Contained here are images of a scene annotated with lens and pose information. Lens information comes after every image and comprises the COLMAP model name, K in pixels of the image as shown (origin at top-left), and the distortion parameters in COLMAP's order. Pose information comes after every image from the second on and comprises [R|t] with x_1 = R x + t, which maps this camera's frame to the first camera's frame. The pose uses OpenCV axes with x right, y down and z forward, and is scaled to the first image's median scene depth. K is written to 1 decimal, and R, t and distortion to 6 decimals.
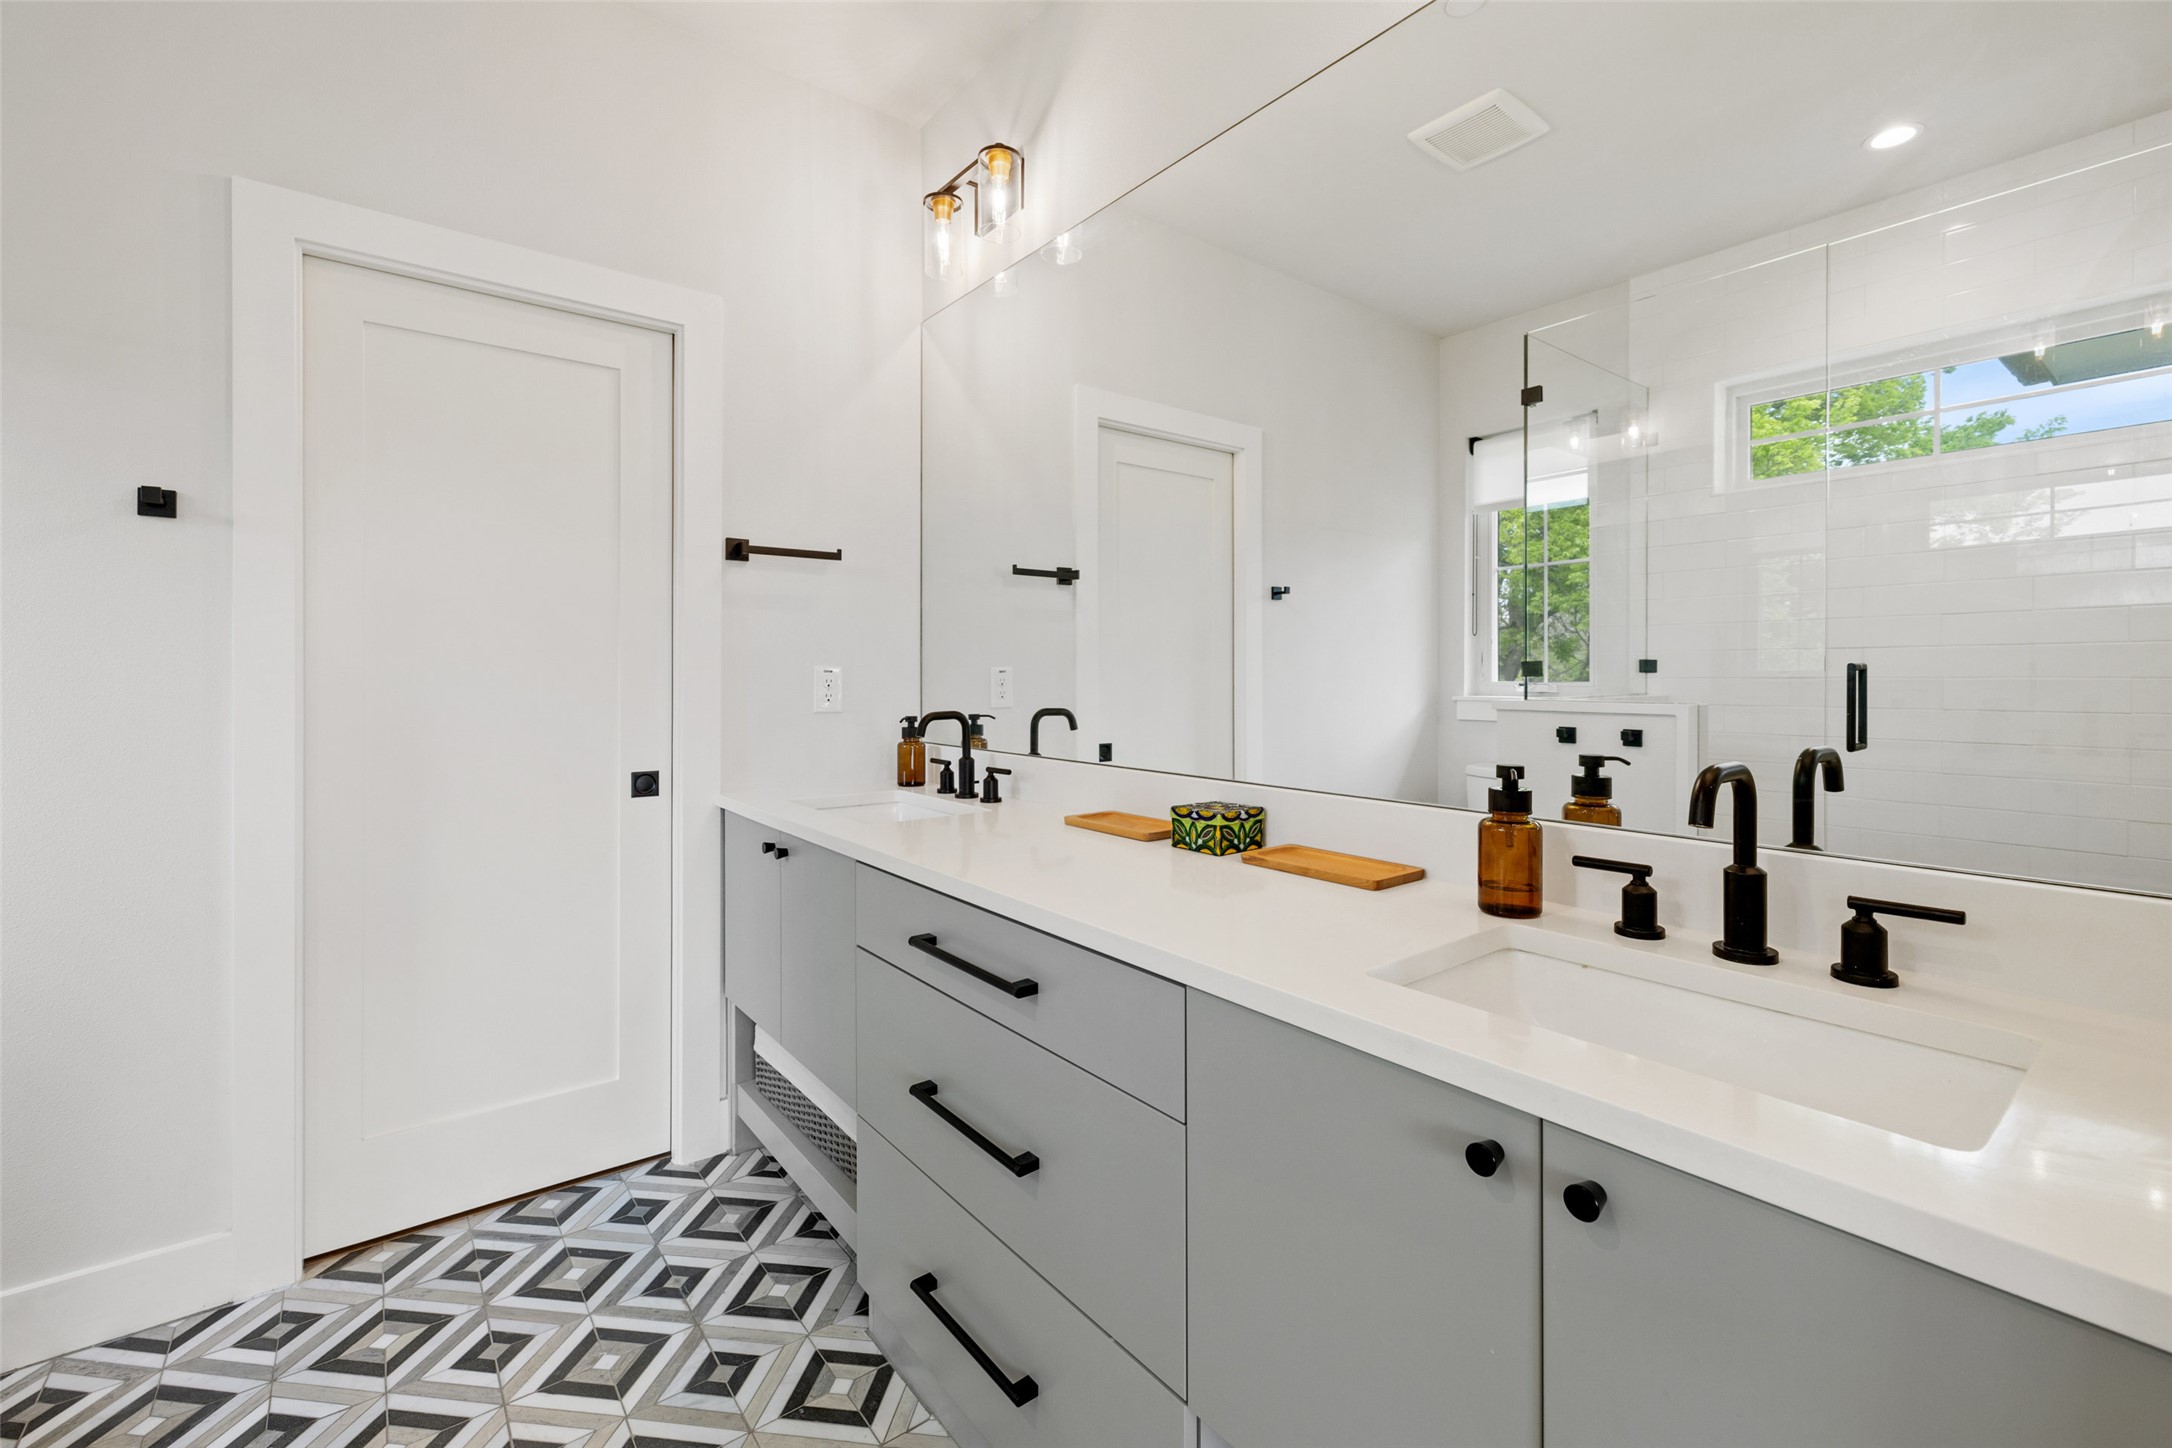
lens RADIAL K [[920.3, 0, 1079.3], [0, 920.3, 679.4], [0, 0, 1]] dist [-0.001420, 0.000047]
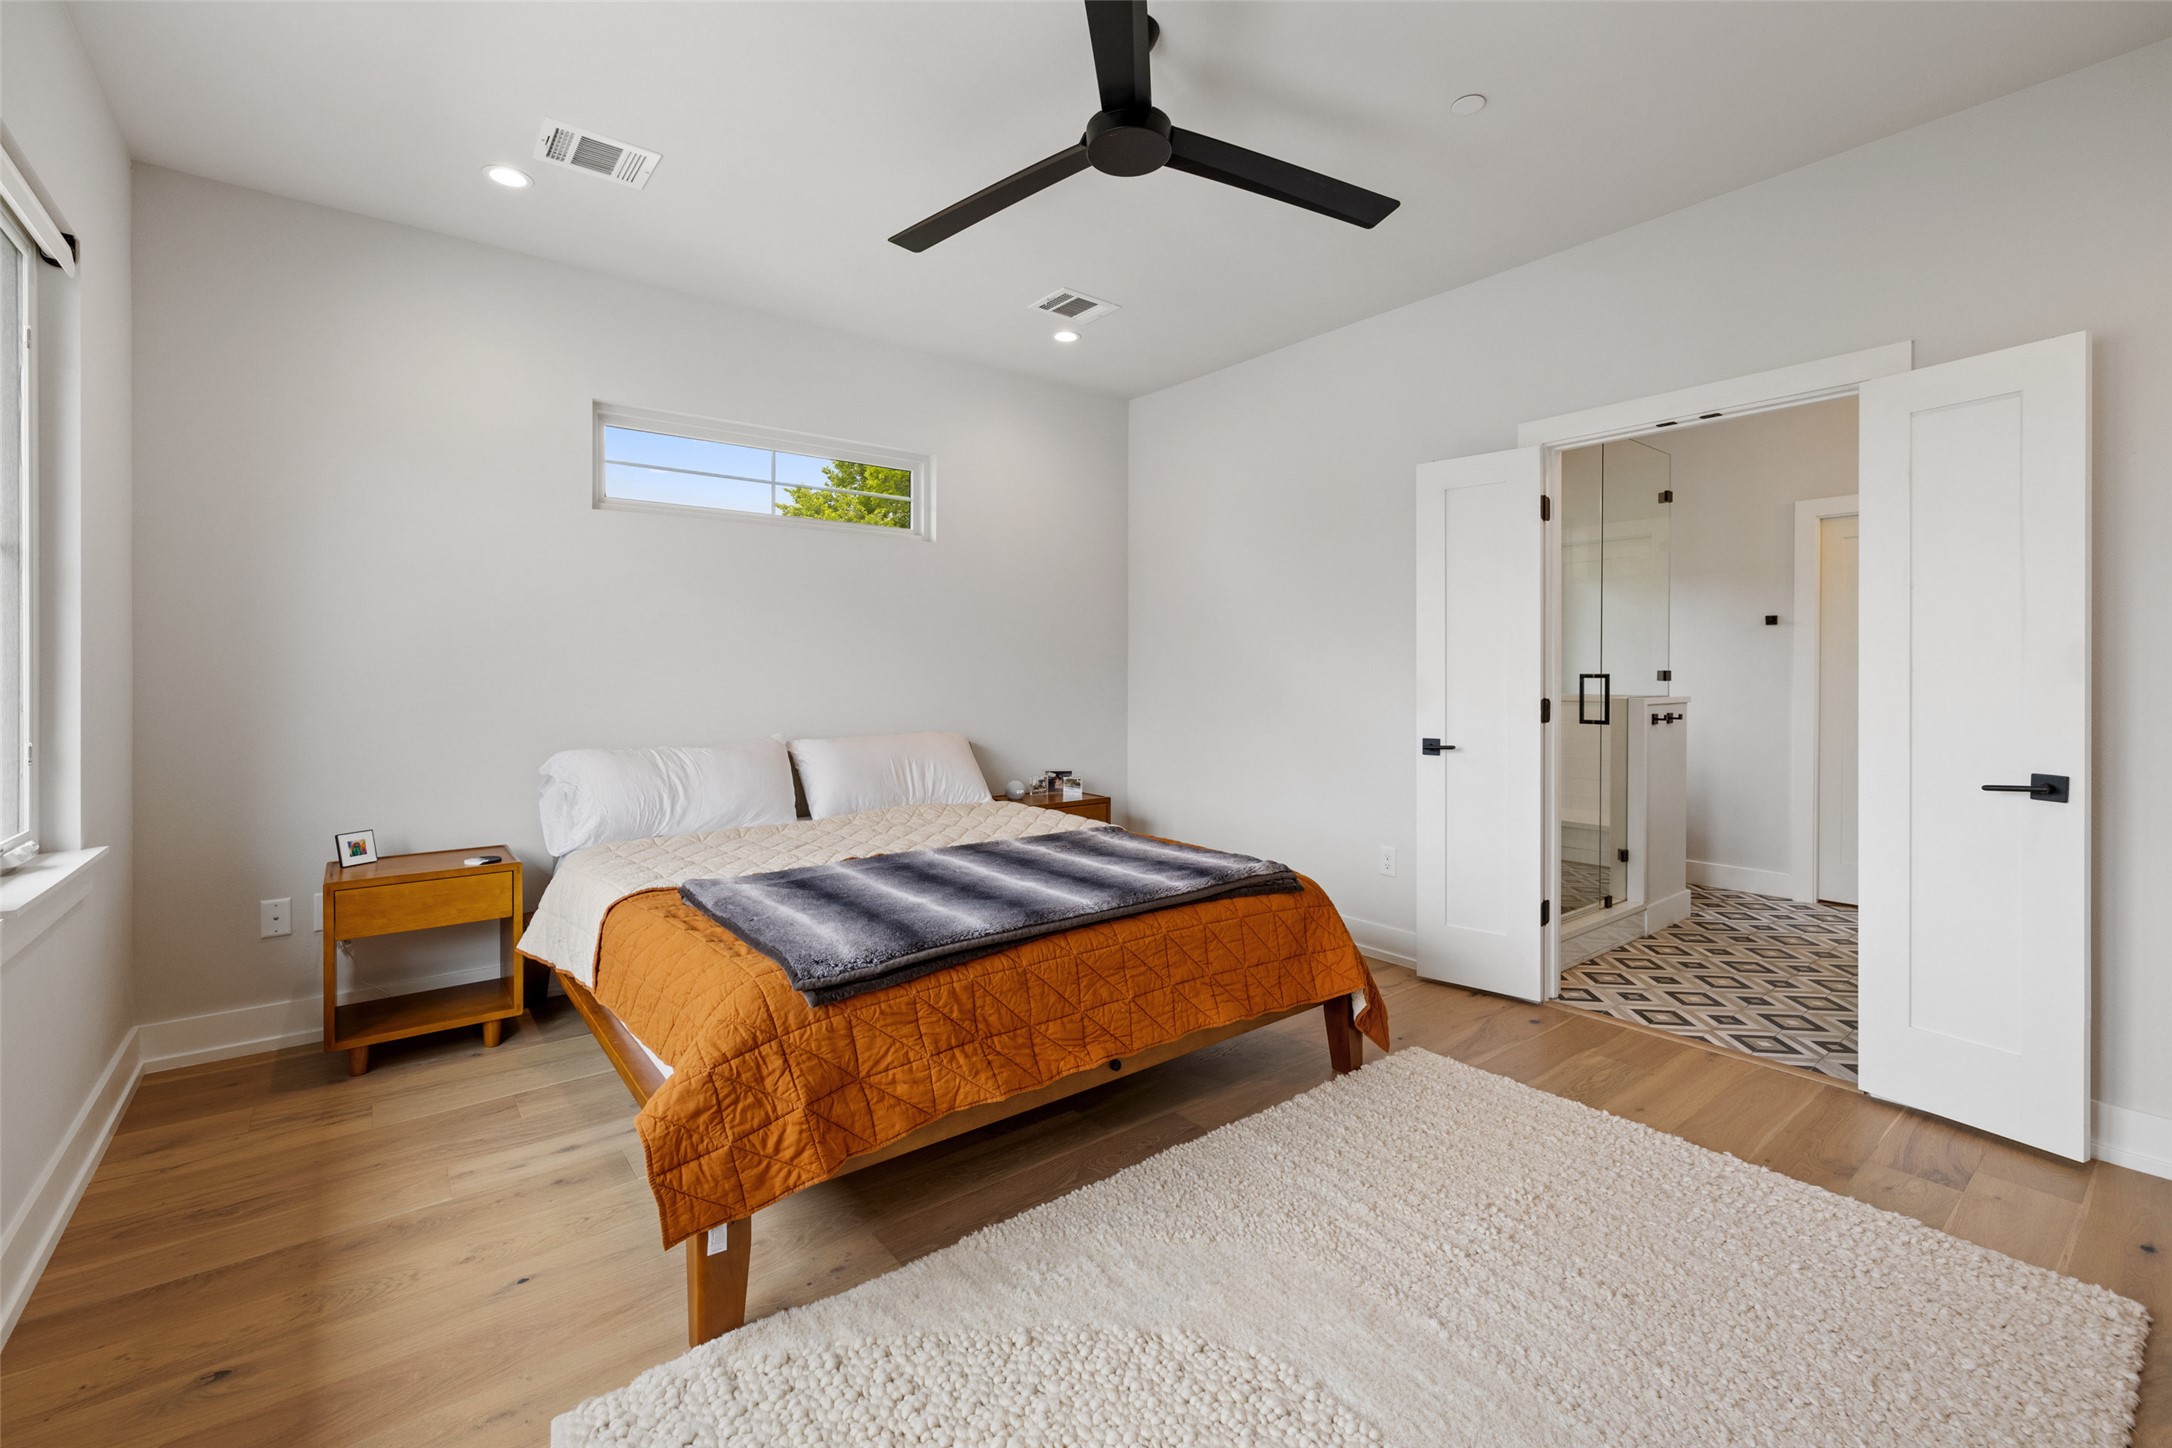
lens RADIAL K [[925.5, 0, 1082.1], [0, 925.5, 684.0], [0, 0, 1]] dist [-0.000712, -0.000127]
pose [[0.009481, 0.003236, -0.999950, 1.778648], [-0.003318, 0.999989, 0.003205, 0.011281], [0.999950, 0.003287, 0.009492, -1.137685]]
